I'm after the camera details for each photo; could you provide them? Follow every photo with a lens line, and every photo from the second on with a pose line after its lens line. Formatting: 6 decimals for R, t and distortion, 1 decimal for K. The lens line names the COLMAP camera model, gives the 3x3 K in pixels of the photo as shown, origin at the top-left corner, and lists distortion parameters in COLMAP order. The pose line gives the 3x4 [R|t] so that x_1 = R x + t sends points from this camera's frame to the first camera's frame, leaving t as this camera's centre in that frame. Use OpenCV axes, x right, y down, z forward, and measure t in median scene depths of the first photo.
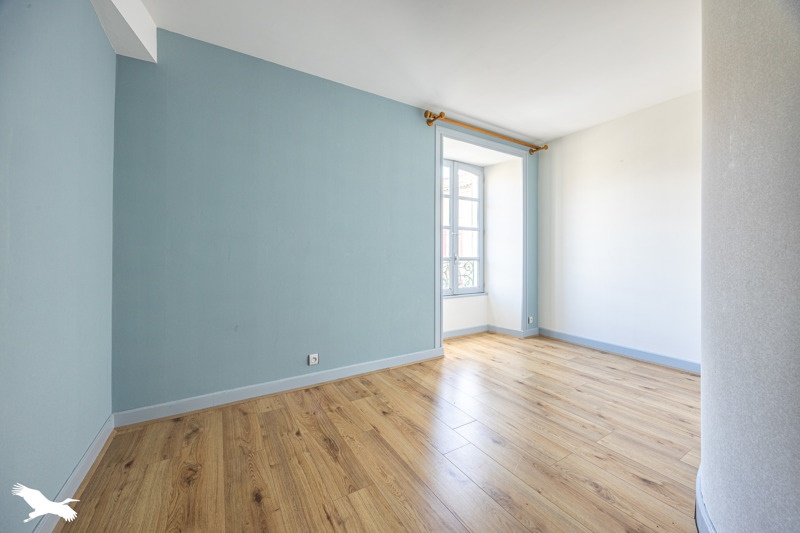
lens RADIAL K [[314.8, 0, 400.0], [0, 314.8, 266.5], [0, 0, 1]] dist [-0.008249, 0.000298]
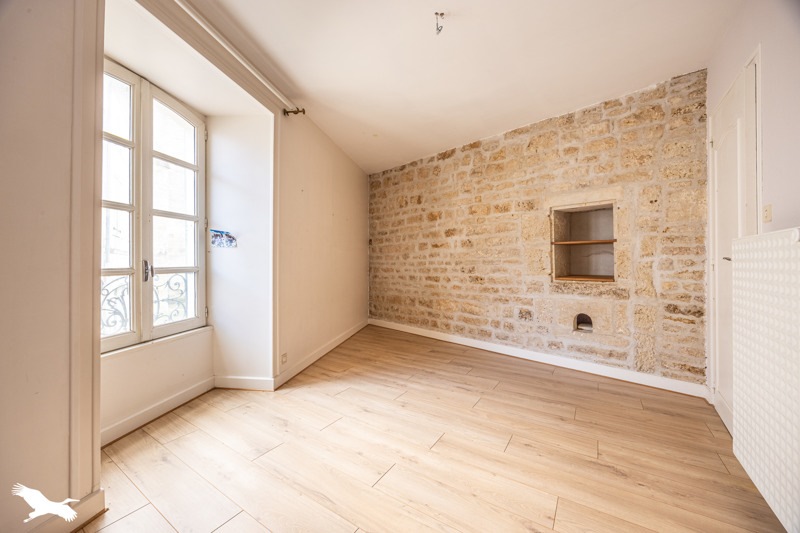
lens RADIAL K [[314.8, 0, 400.0], [0, 314.8, 266.5], [0, 0, 1]] dist [-0.008249, 0.000298]
pose [[0.679297, -0.000537, 0.733864, 0.081152], [0.015703, 0.999781, -0.013804, -0.016812], [-0.733696, 0.020900, 0.679157, 0.338105]]
